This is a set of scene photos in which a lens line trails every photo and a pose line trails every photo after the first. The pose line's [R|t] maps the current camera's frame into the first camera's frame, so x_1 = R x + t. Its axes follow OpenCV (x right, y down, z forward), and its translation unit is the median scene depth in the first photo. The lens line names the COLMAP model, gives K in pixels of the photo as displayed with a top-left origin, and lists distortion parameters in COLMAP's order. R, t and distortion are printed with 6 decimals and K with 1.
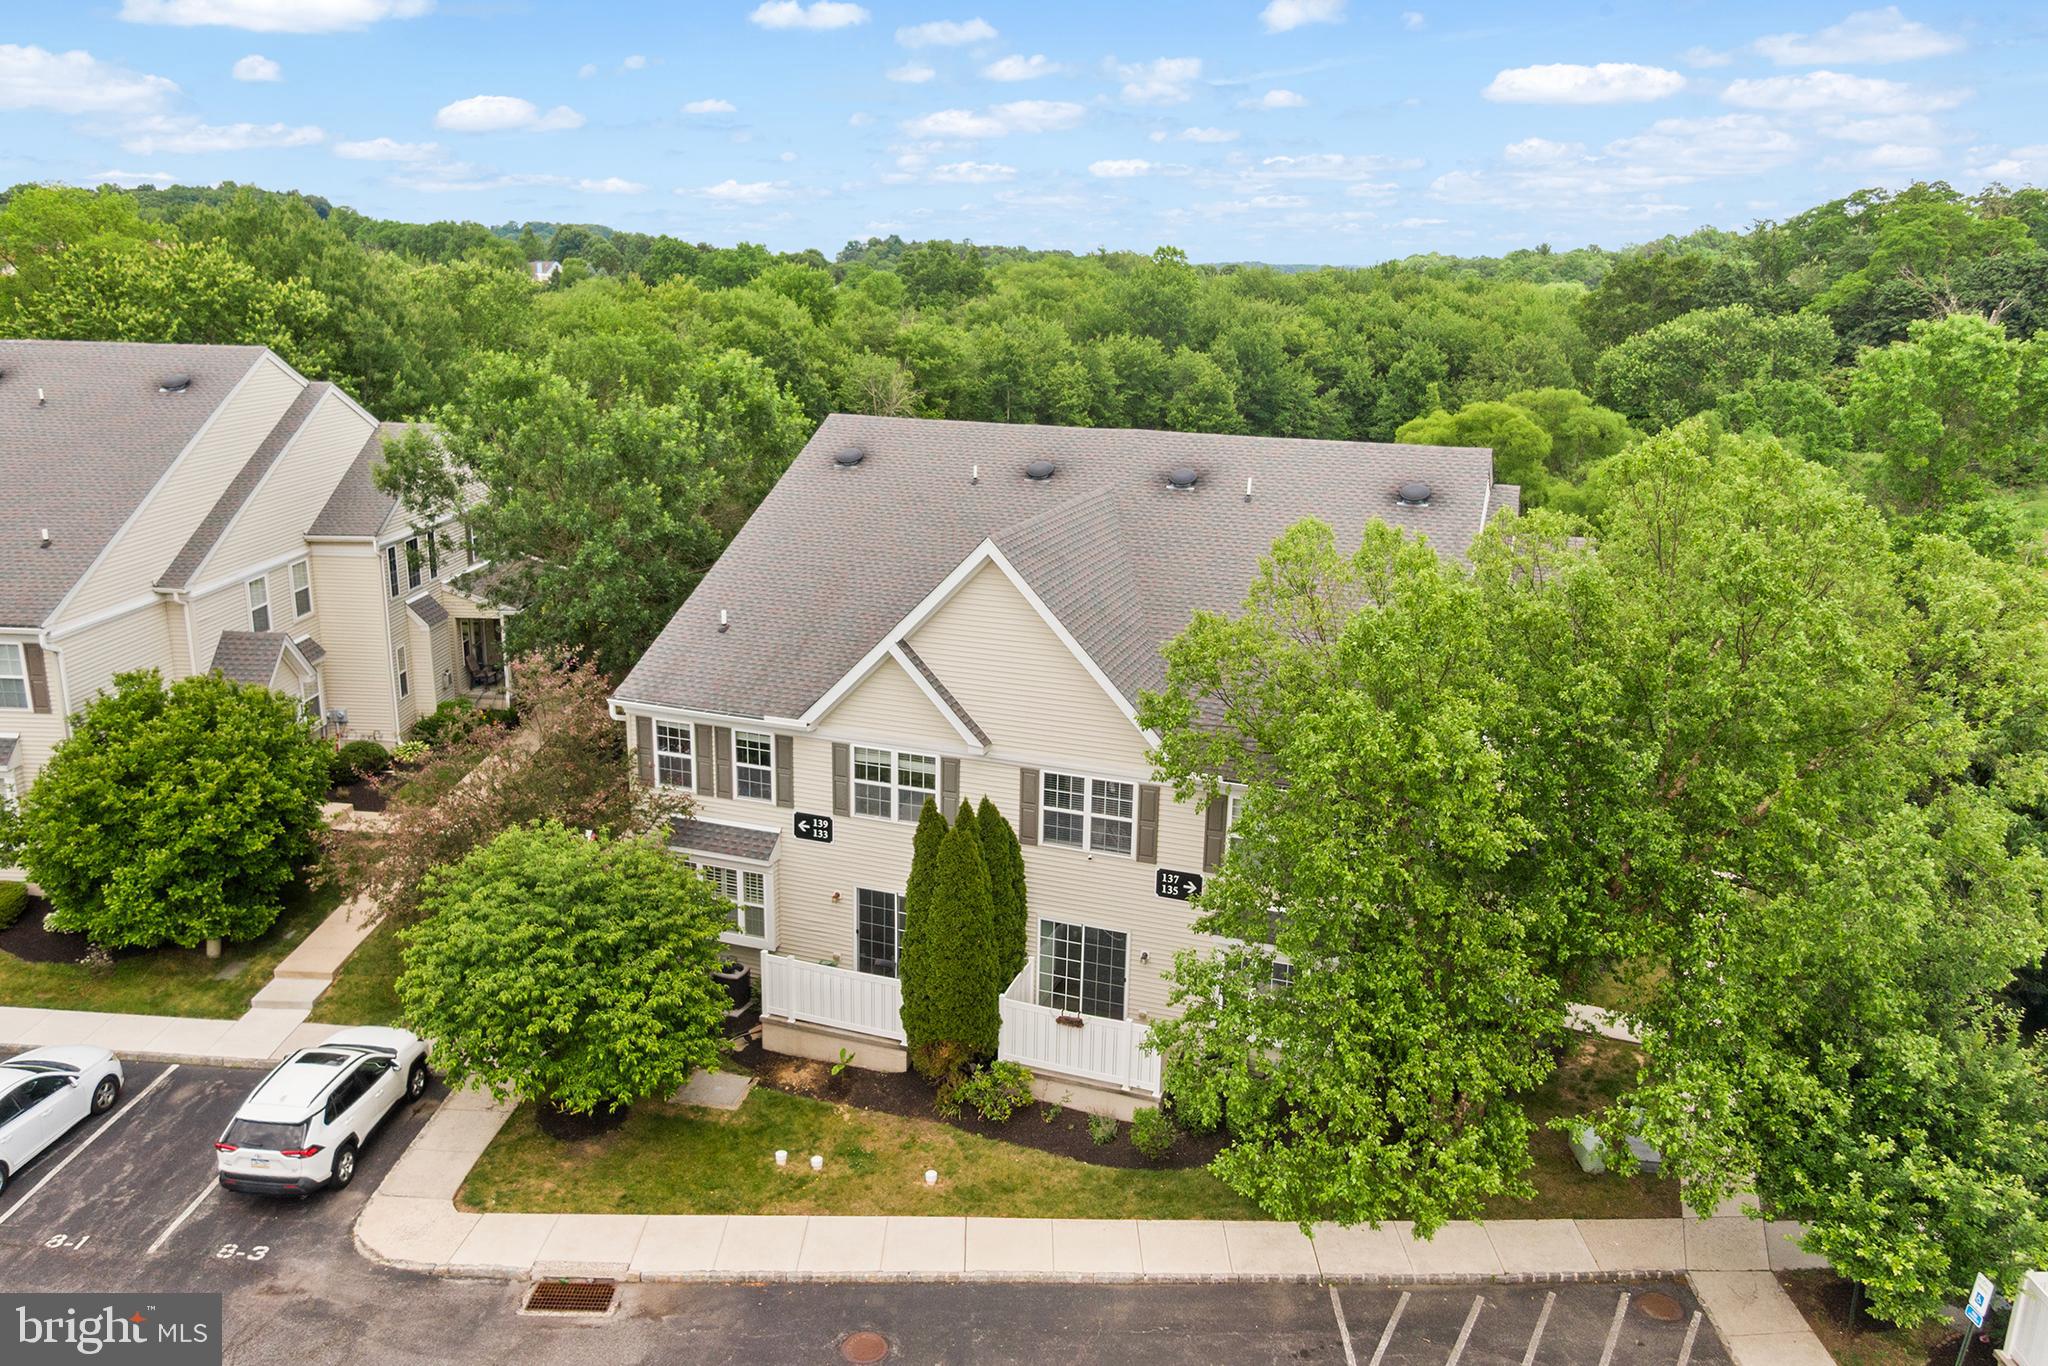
lens RADIAL K [[1477.7, 0, 1024.0], [0, 1477.7, 683.0], [0, 0, 1]] dist [0.007668, 0.002974]
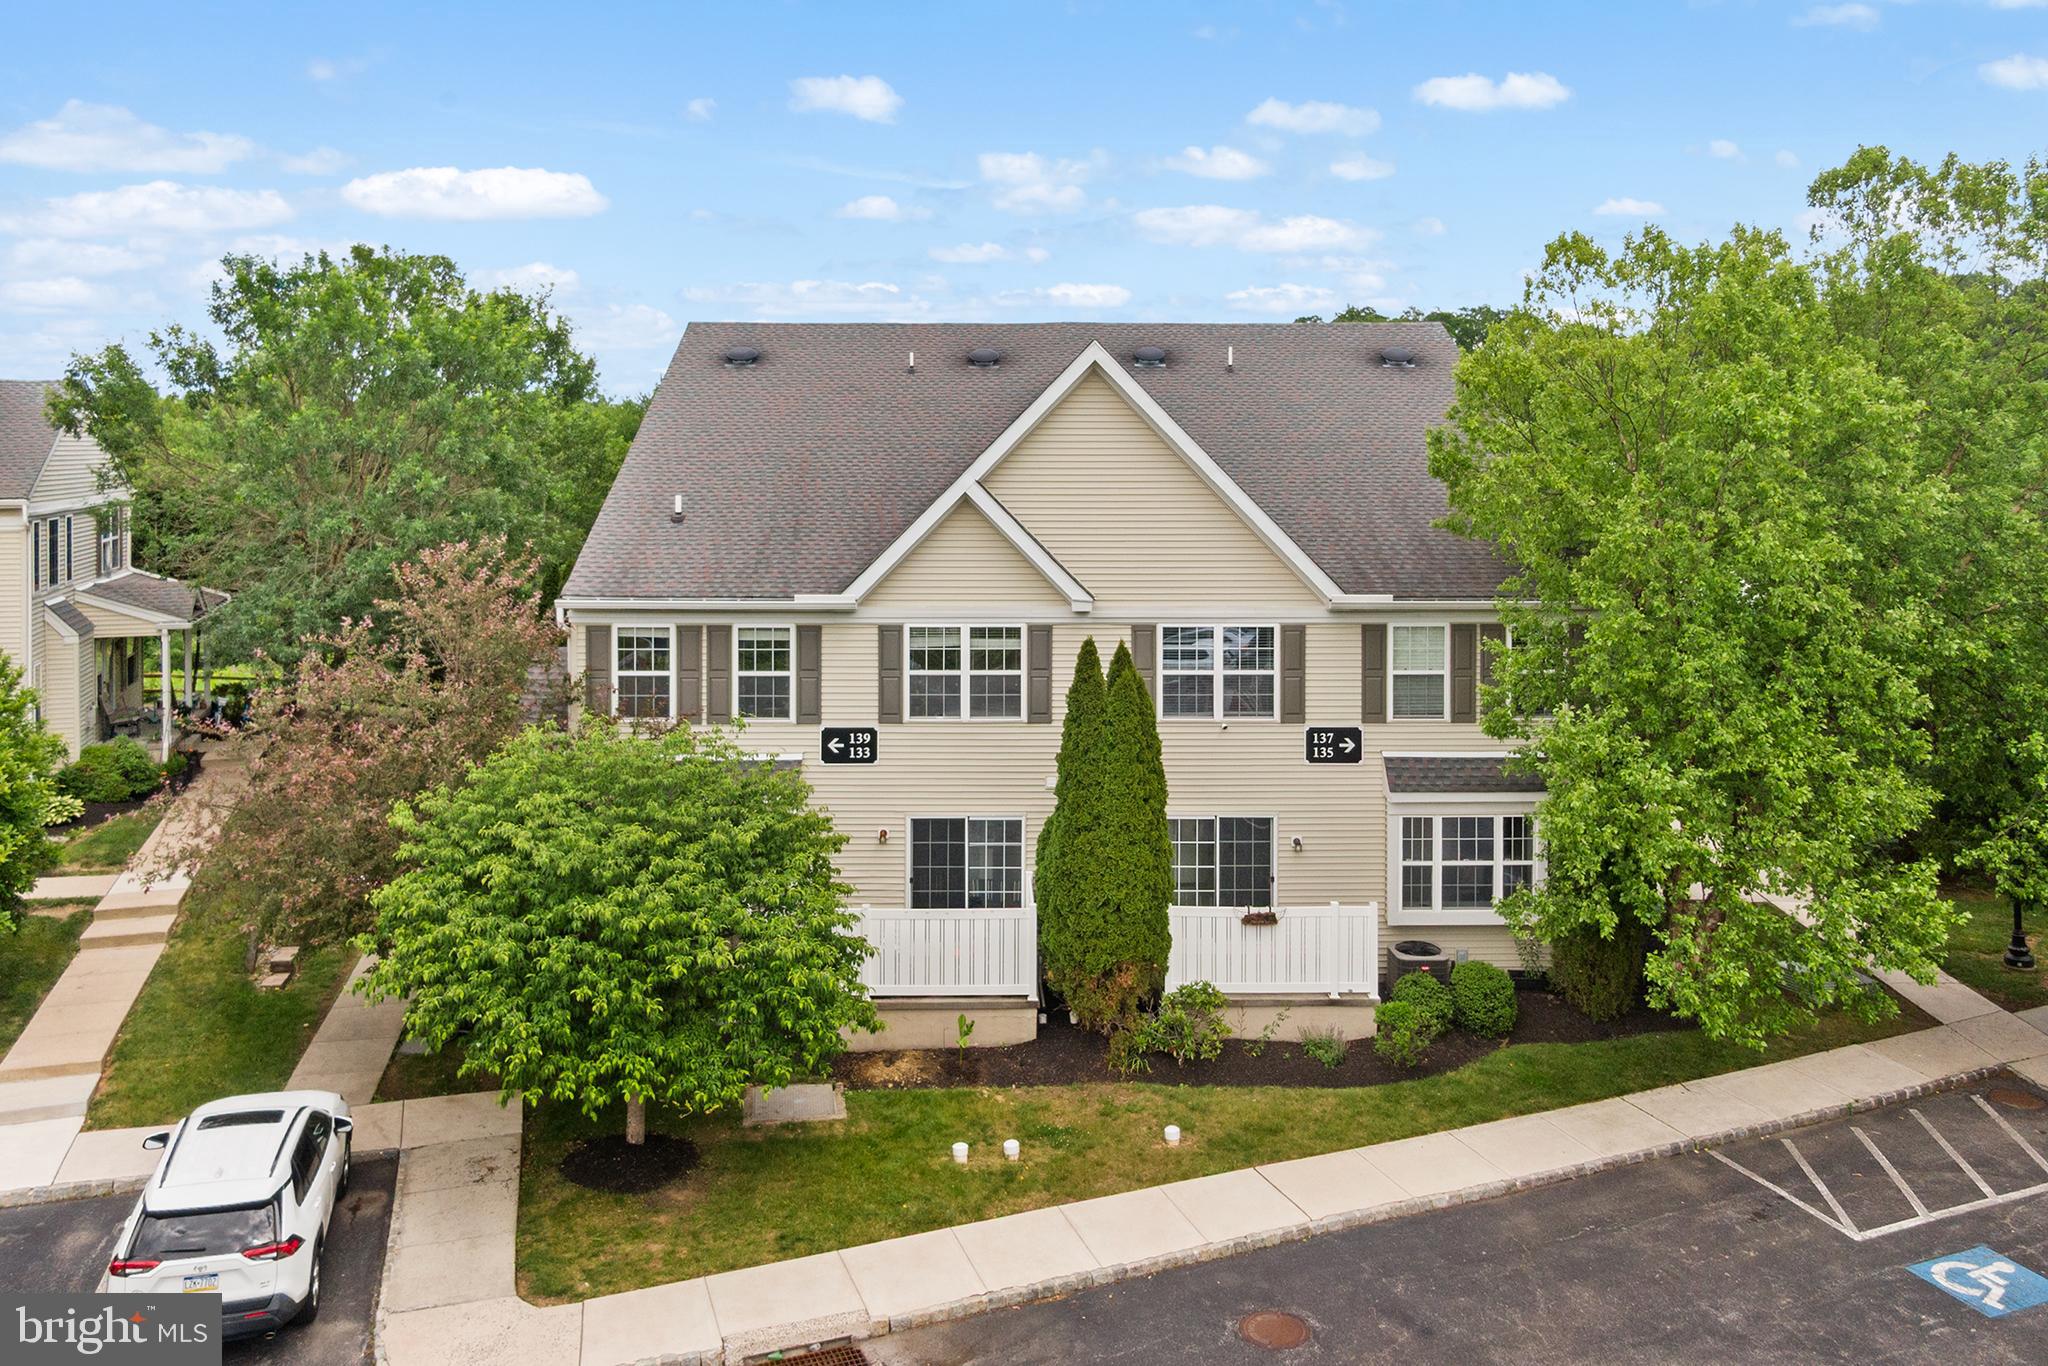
lens RADIAL K [[1549.1, 0, 1023.5], [0, 1549.1, 483.8], [0, 0, 1]] dist [0.003162, 0.002826]
pose [[0.934780, -0.029327, 0.354015, -0.359676], [0.113456, 0.969037, -0.219304, 0.161962], [-0.336622, 0.245166, 0.909164, 0.213997]]
